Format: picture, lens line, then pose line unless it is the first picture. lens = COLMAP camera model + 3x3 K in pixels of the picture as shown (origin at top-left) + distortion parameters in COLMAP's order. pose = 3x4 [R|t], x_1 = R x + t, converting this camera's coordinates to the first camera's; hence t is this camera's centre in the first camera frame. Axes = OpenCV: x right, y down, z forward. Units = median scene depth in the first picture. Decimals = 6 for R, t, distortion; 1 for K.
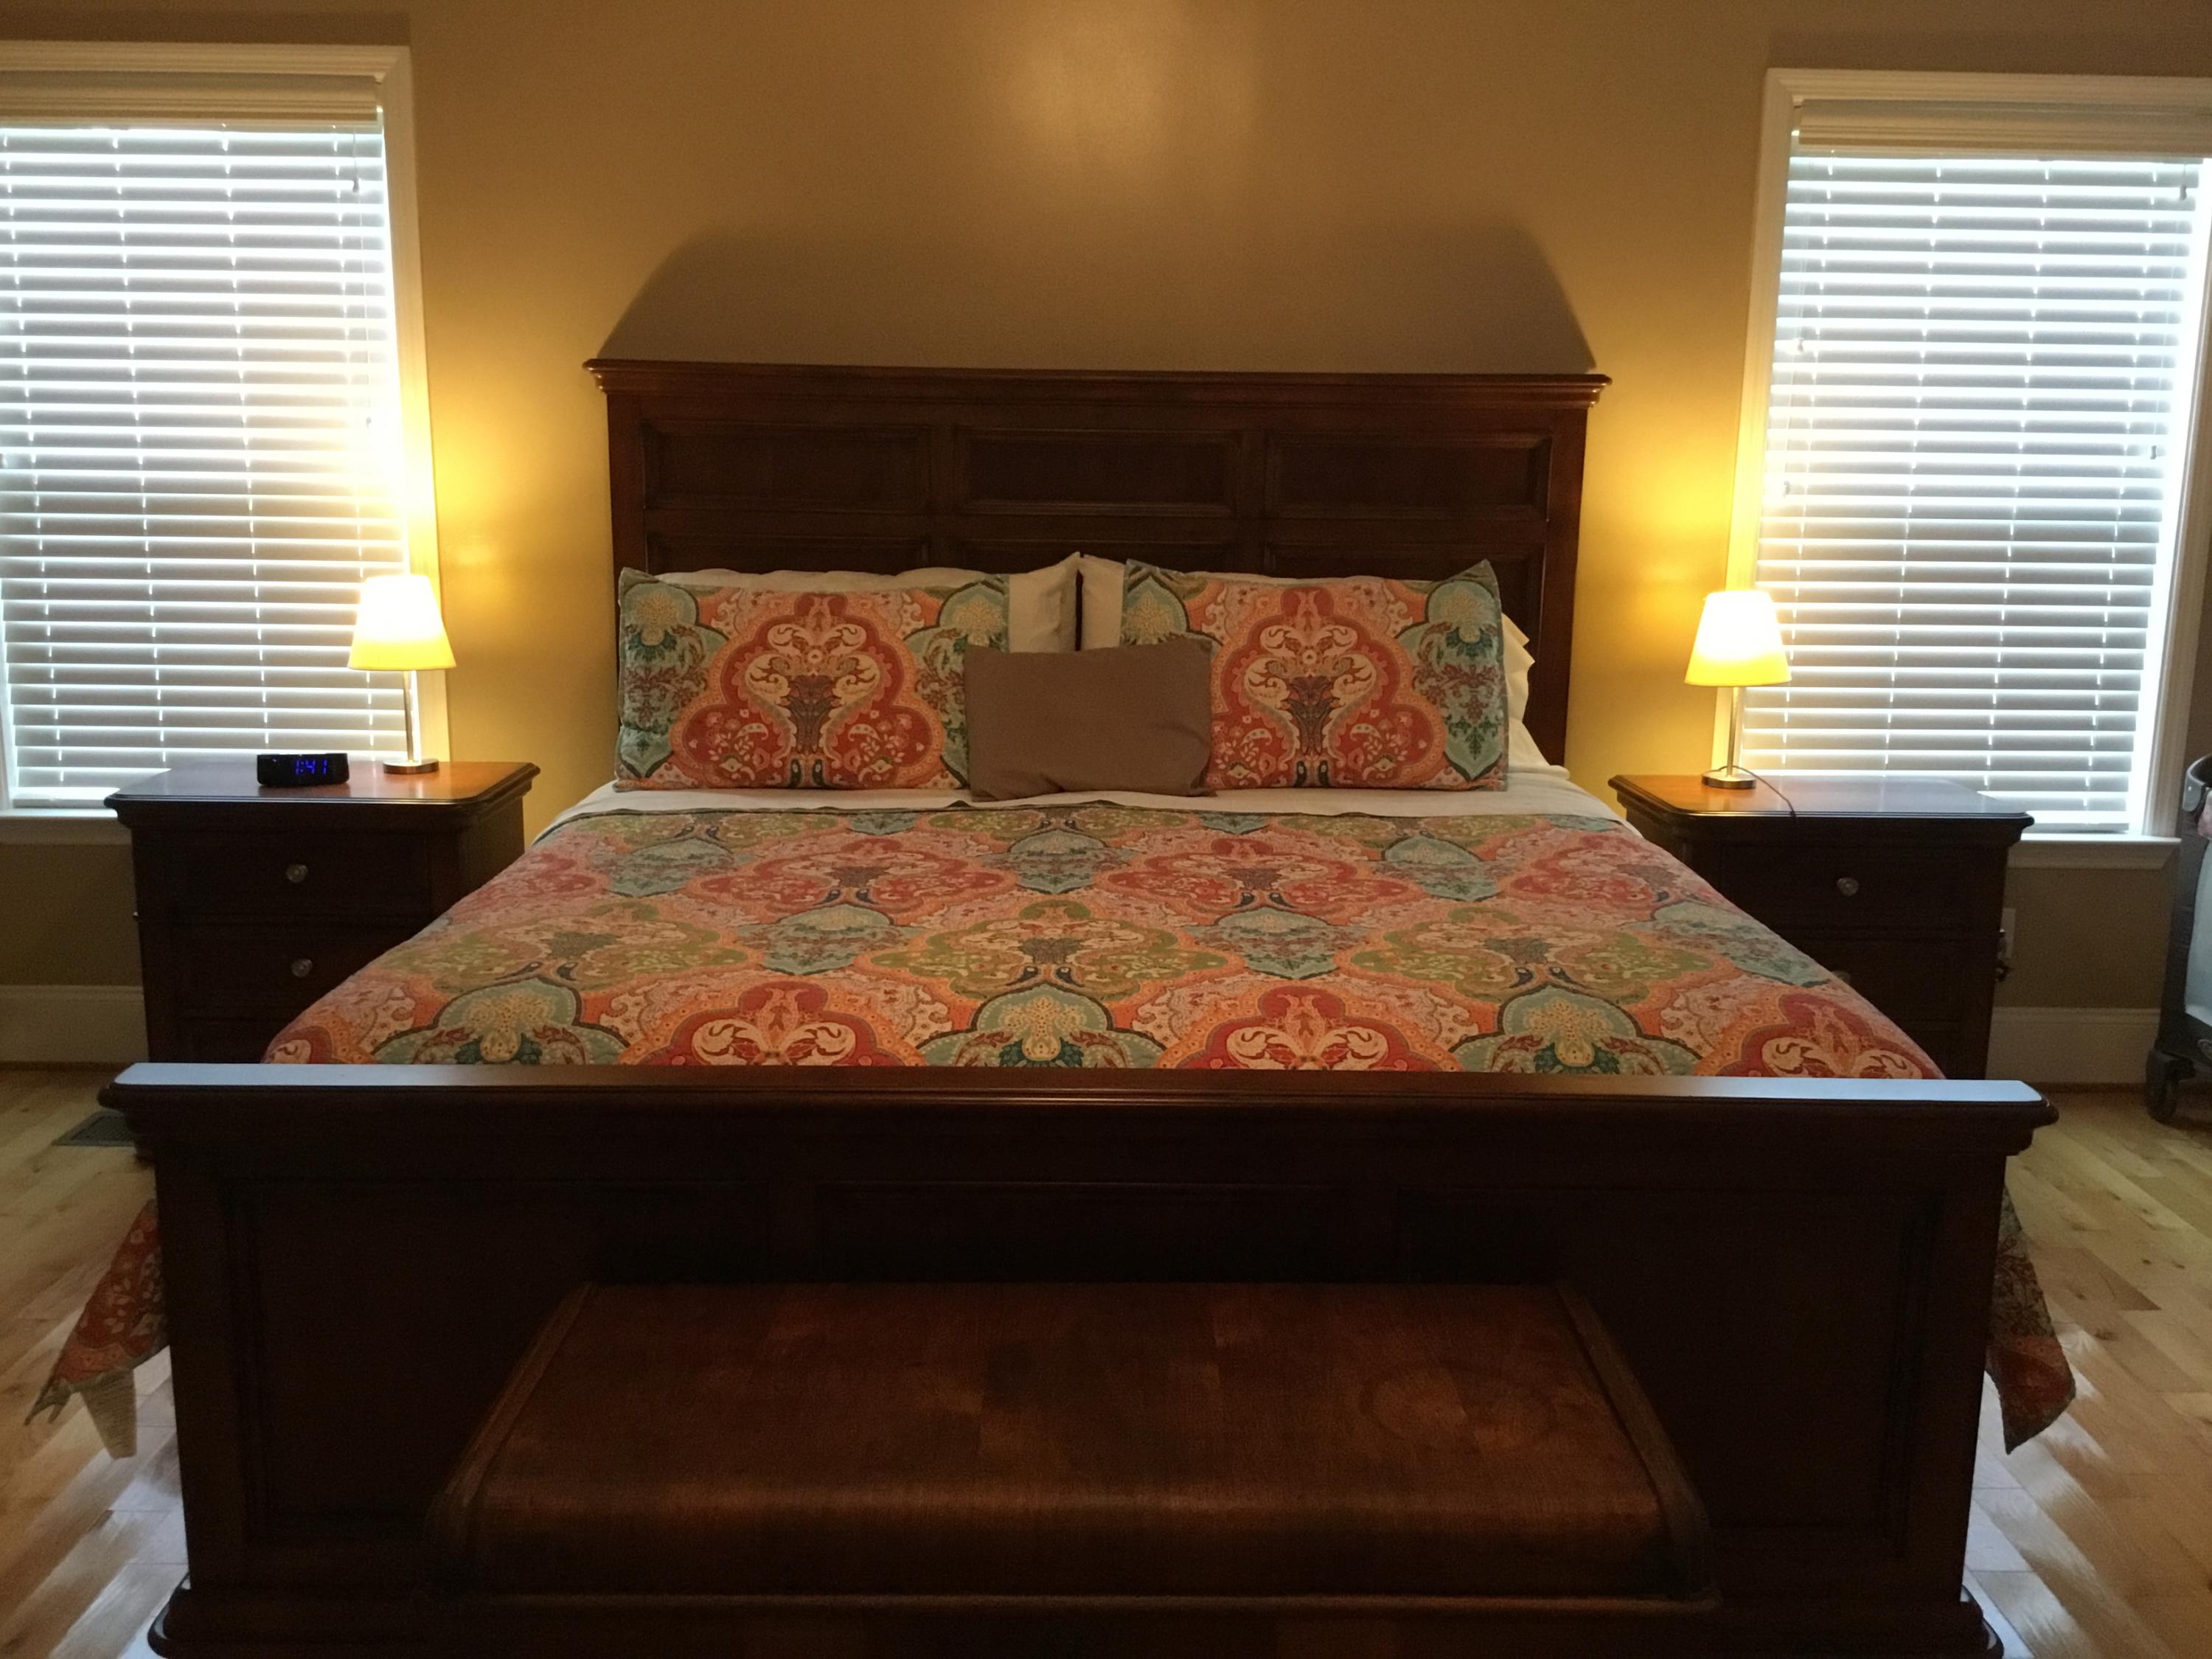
lens RADIAL K [[1974.9, 0, 1106.5], [0, 1974.9, 816.6], [0, 0, 1]] dist [0.118029, -0.233424]
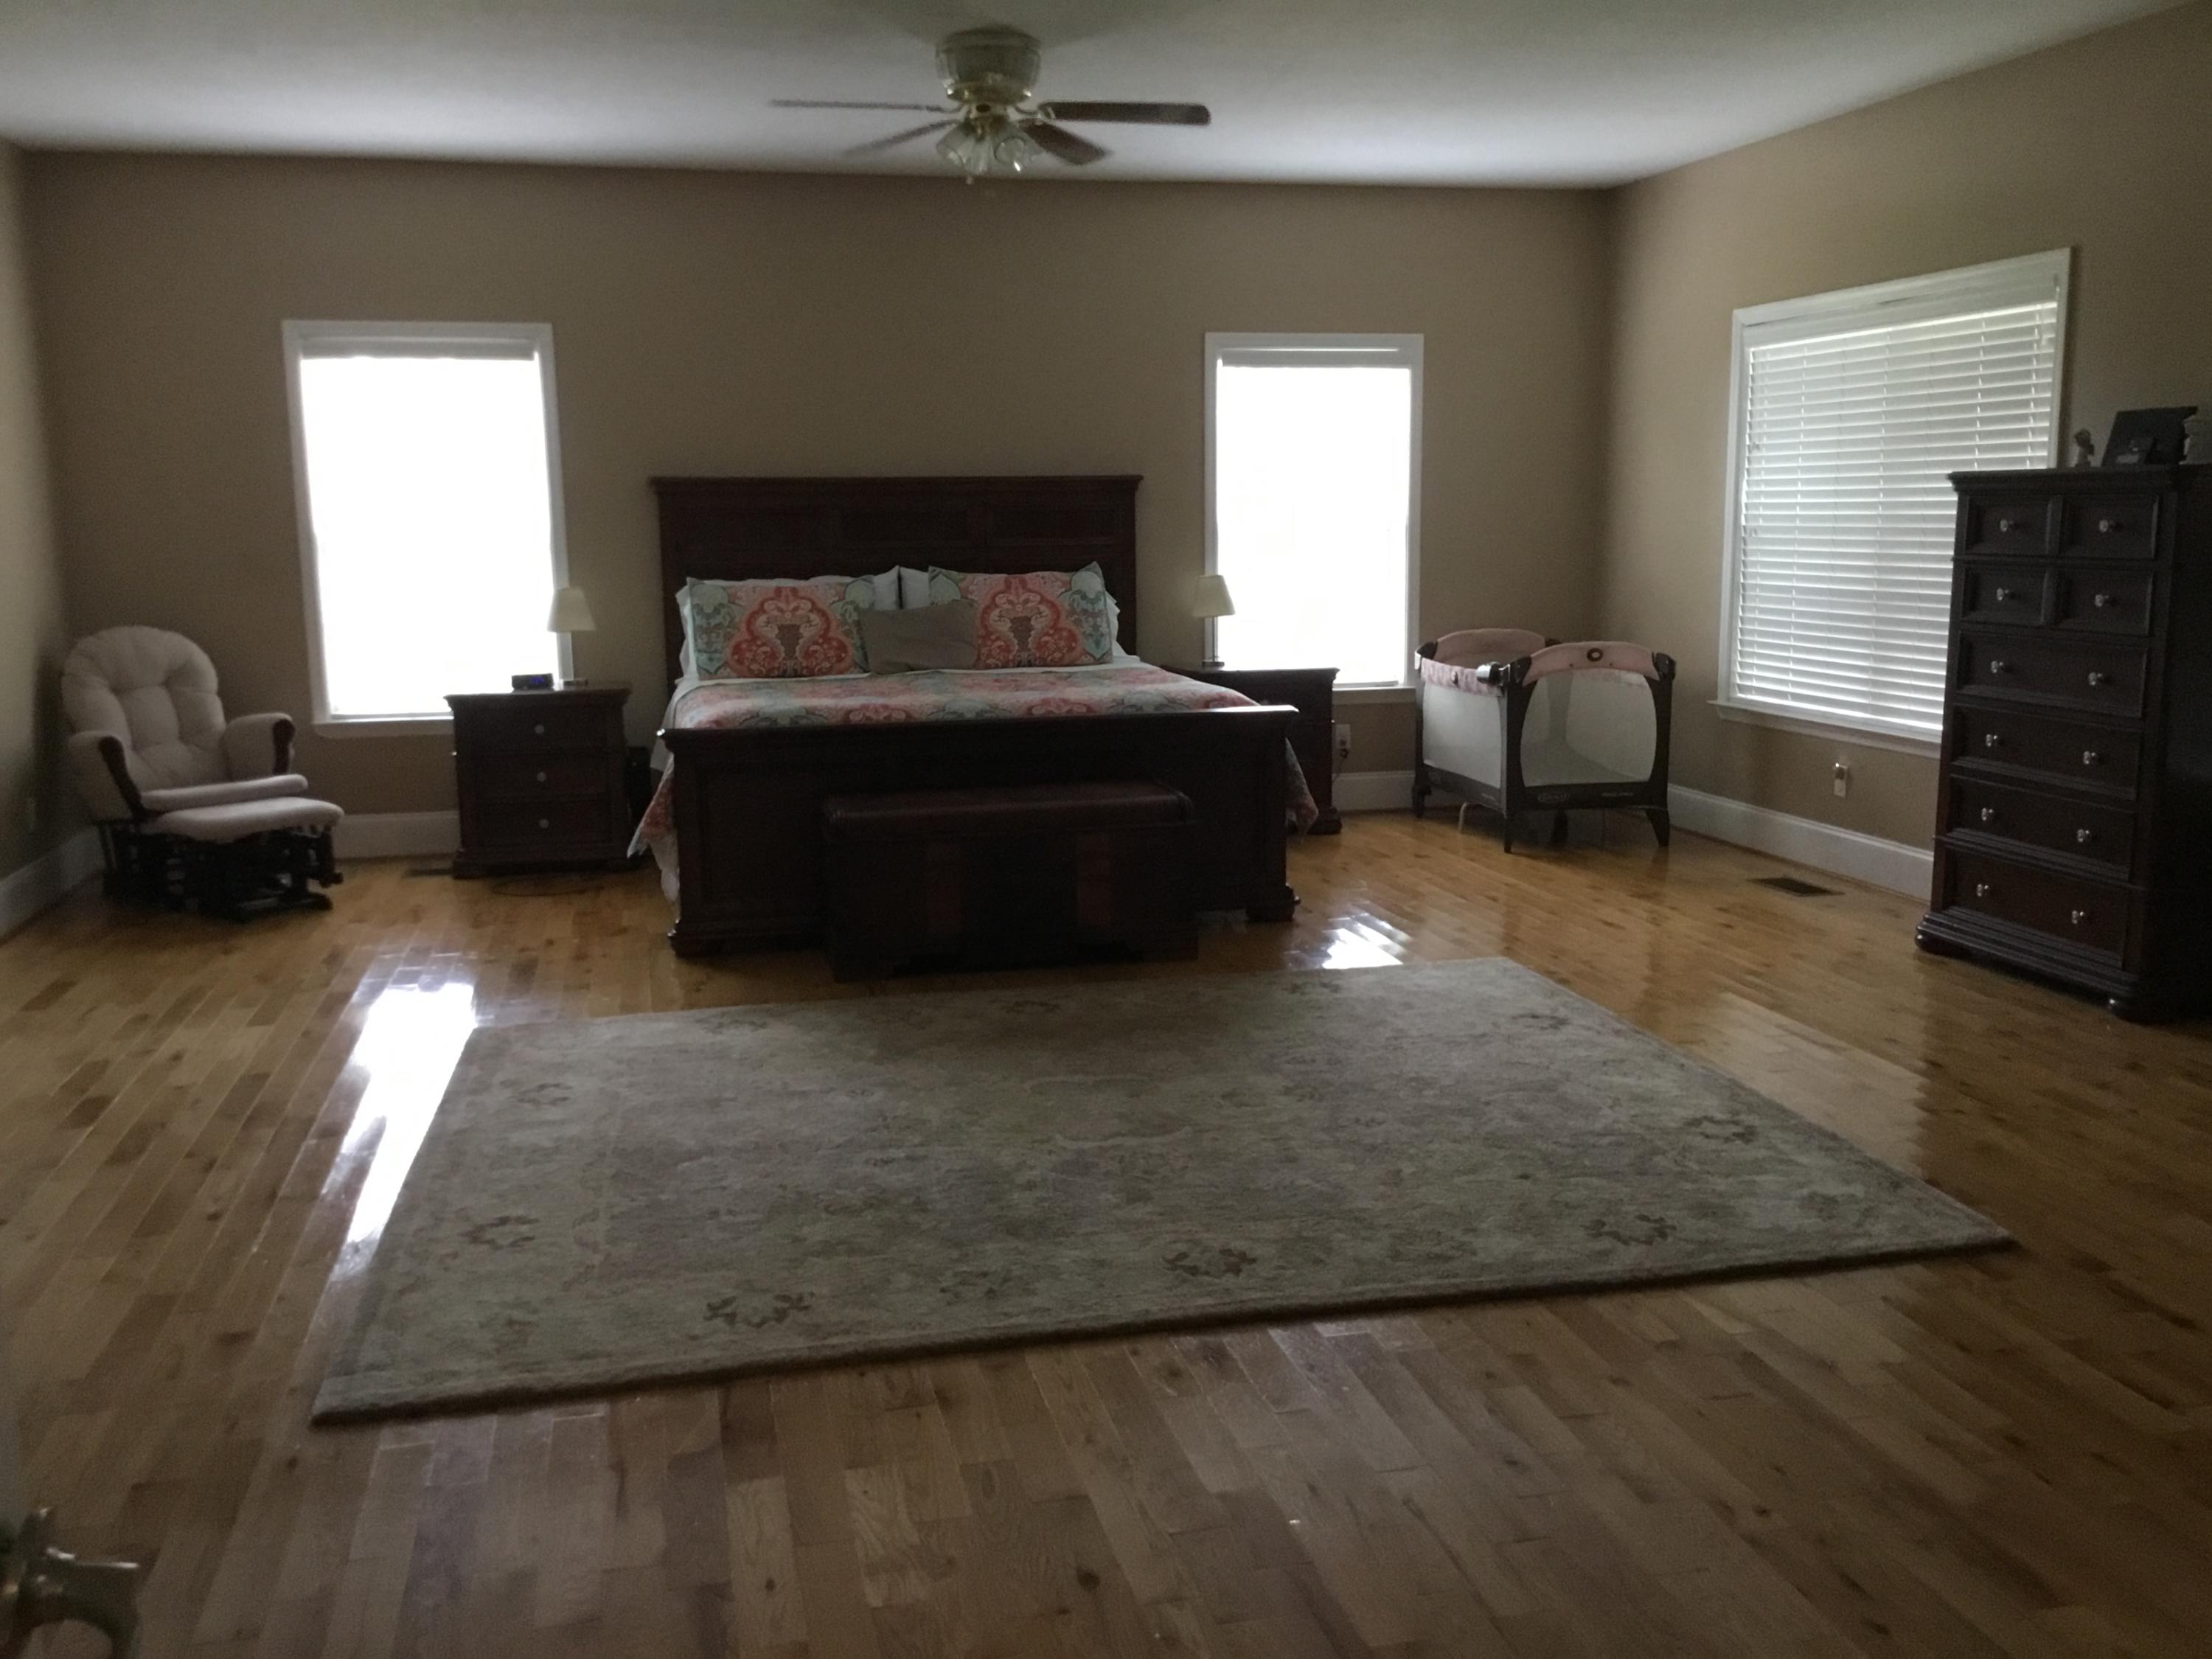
lens RADIAL K [[1974.9, 0, 1106.5], [0, 1974.9, 816.6], [0, 0, 1]] dist [0.118029, -0.233424]
pose [[0.976807, -0.056337, 0.206578, -0.269559], [0.064100, 0.997460, -0.031075, 0.225108], [-0.204303, 0.043596, 0.977936, -1.149023]]
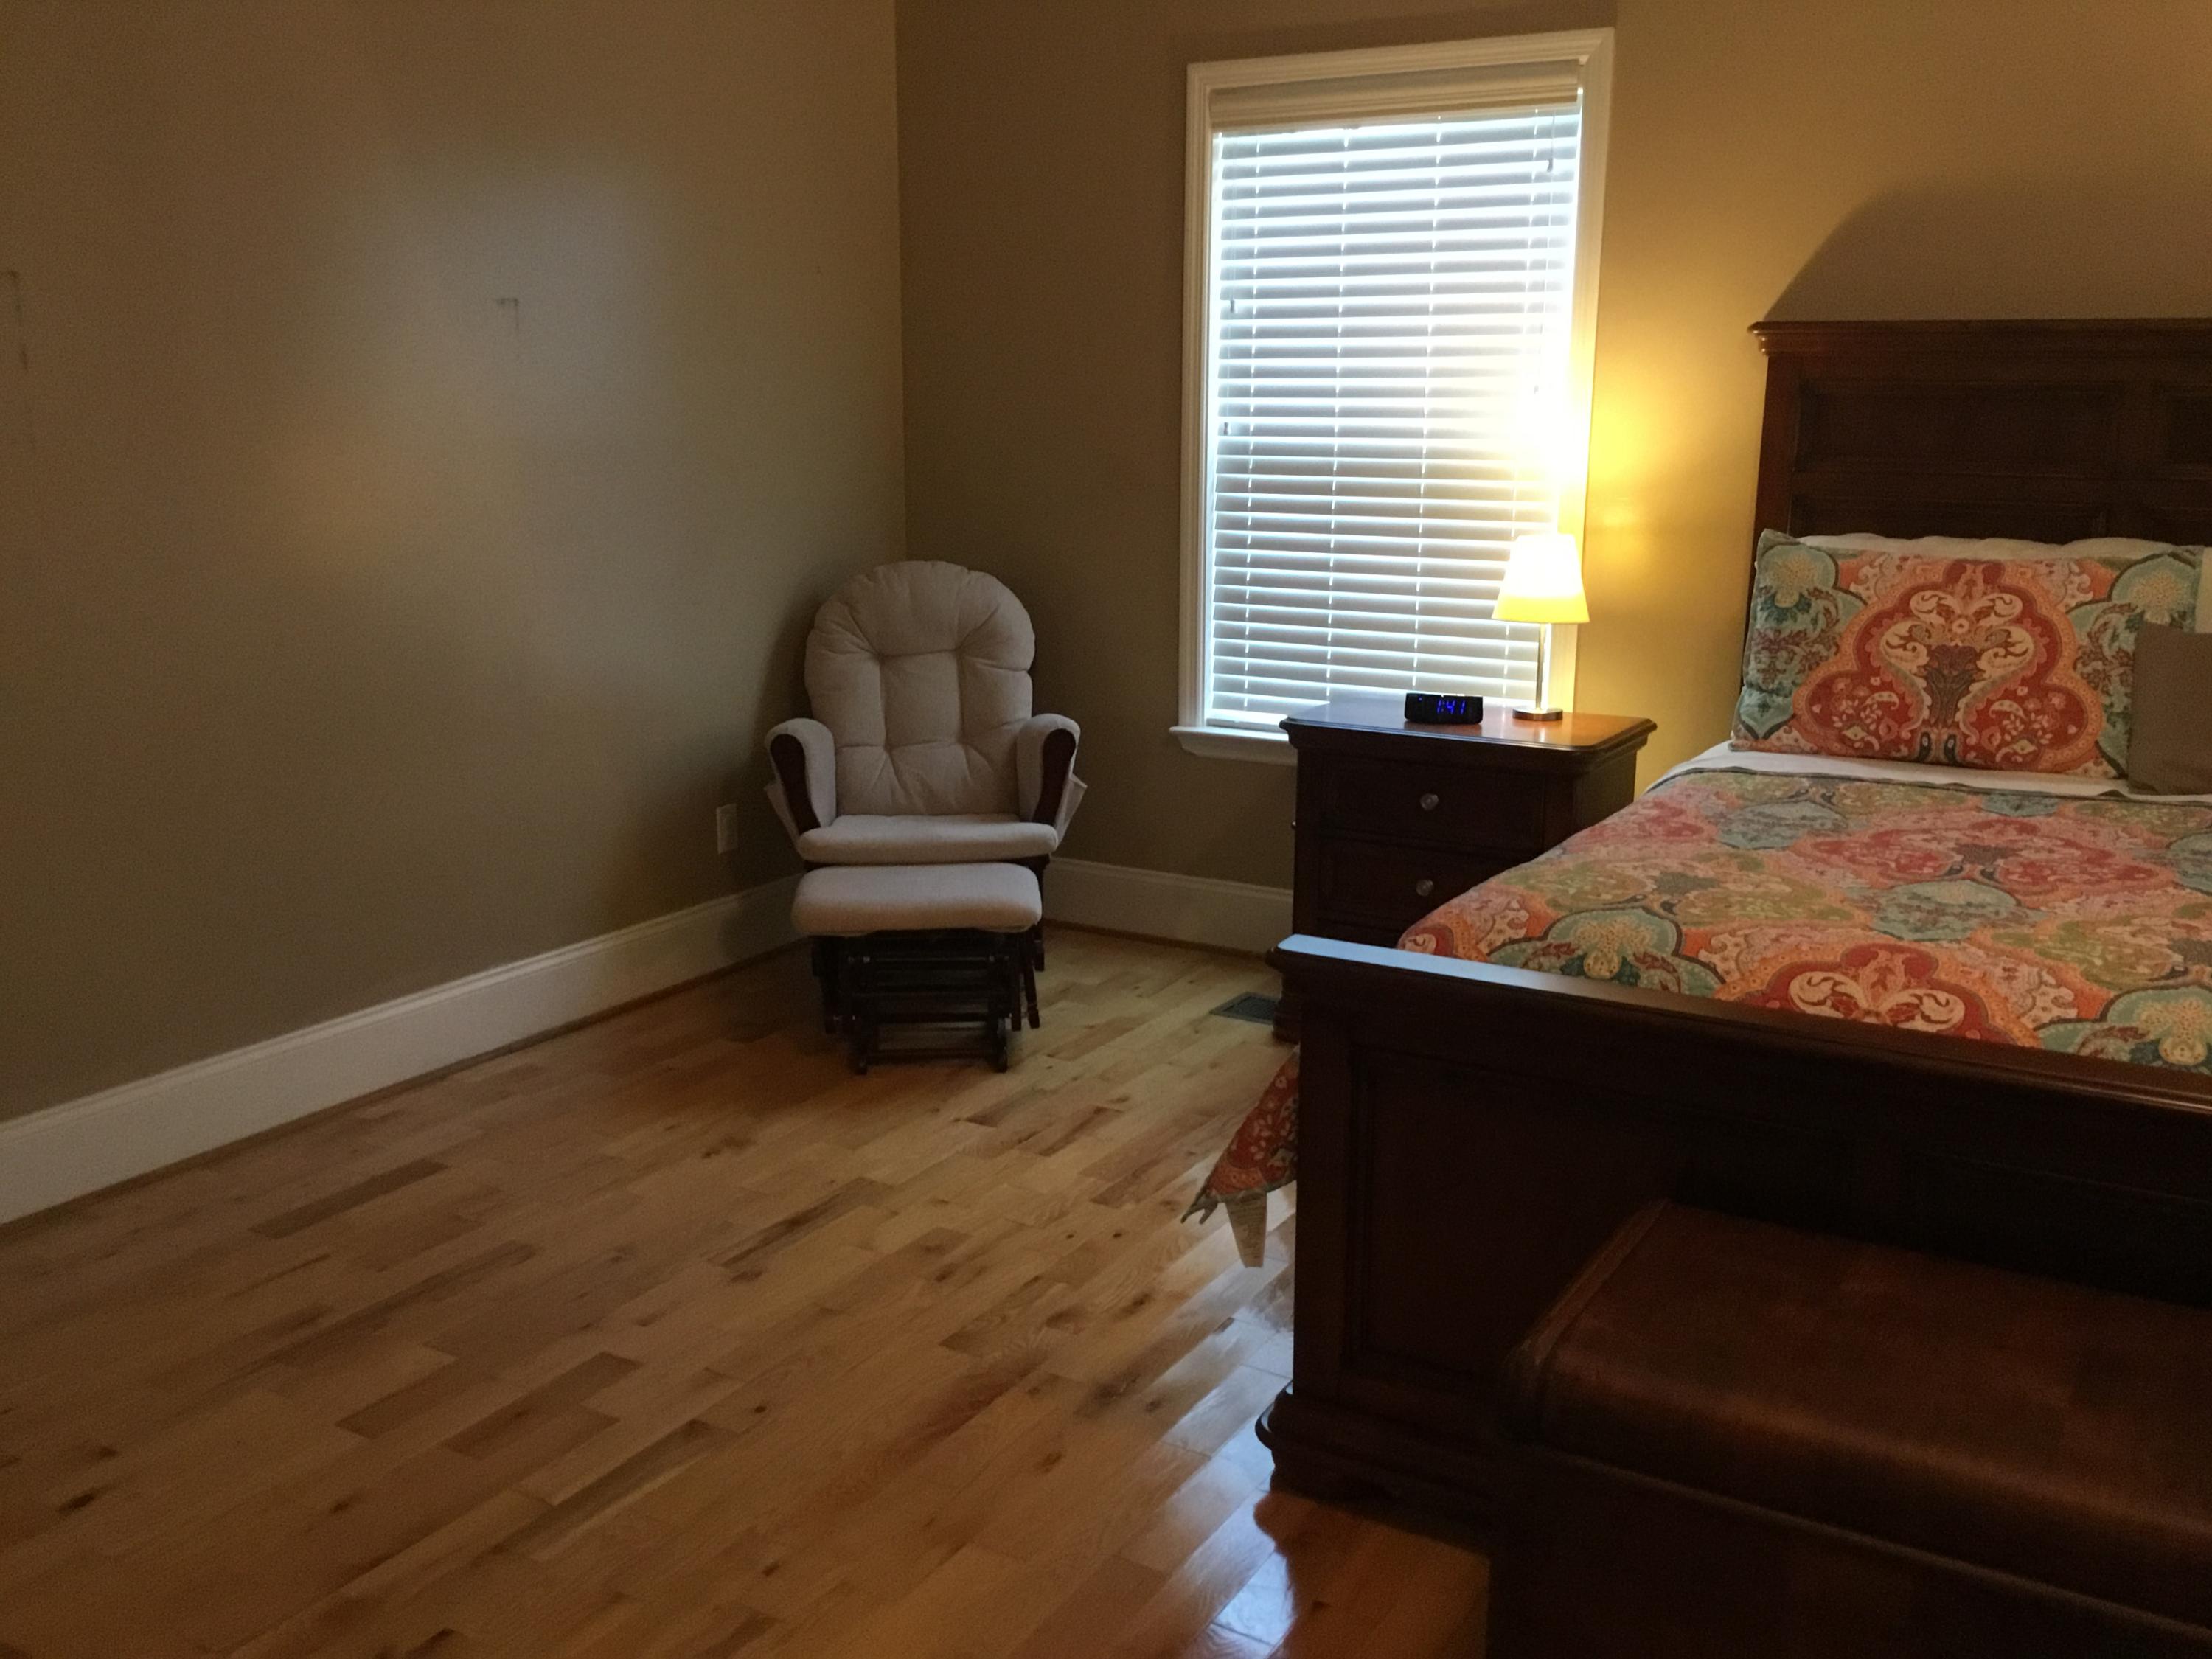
lens RADIAL K [[1974.9, 0, 1106.5], [0, 1974.9, 816.6], [0, 0, 1]] dist [0.118029, -0.233424]
pose [[0.853267, 0.100808, -0.511637, 0.003365], [-0.095699, 0.994745, 0.036396, 0.014329], [0.512617, 0.017908, 0.858431, -0.030087]]
